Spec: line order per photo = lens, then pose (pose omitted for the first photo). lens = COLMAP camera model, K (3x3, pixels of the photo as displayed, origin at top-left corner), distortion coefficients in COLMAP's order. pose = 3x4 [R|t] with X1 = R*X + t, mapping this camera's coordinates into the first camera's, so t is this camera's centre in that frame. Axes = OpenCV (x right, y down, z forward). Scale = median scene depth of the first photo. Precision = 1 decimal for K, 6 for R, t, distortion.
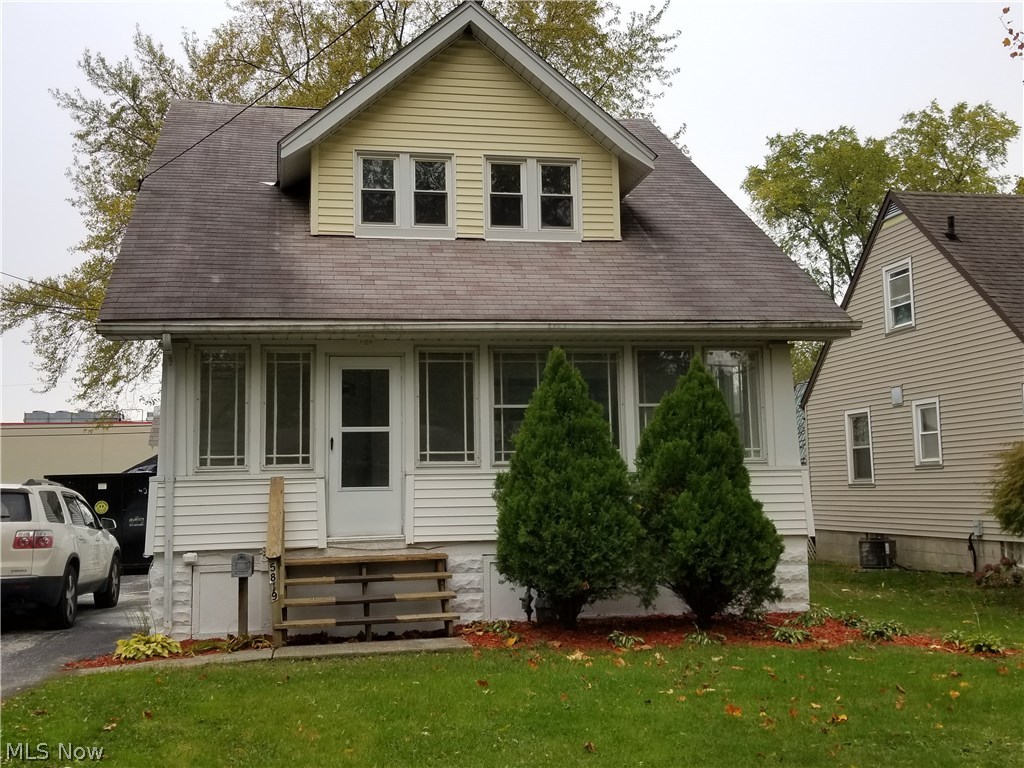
lens RADIAL K [[1017.6, 0, 512.0], [0, 1017.6, 384.0], [0, 0, 1]] dist [0.000118, -0.001187]
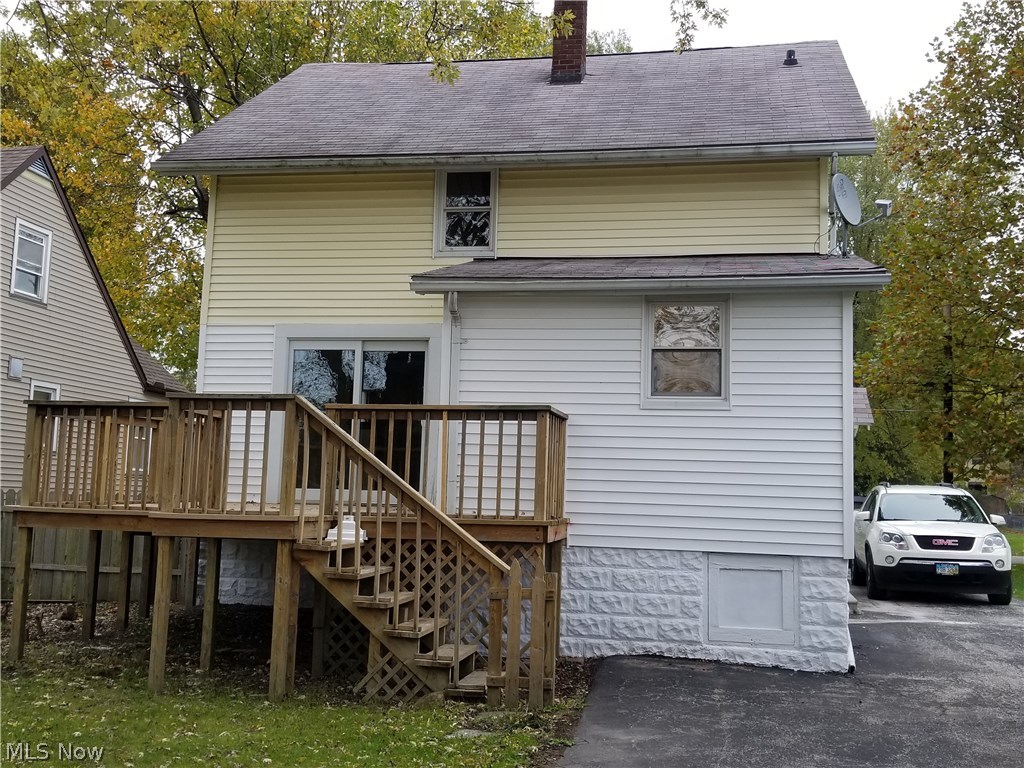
lens RADIAL K [[1017.6, 0, 512.0], [0, 1017.6, 384.0], [0, 0, 1]] dist [0.000118, -0.001187]
pose [[-0.924605, 0.026272, 0.380021, -0.359899], [-0.058138, 0.976199, -0.208940, 0.185420], [-0.376465, -0.215280, -0.901071, 1.636731]]
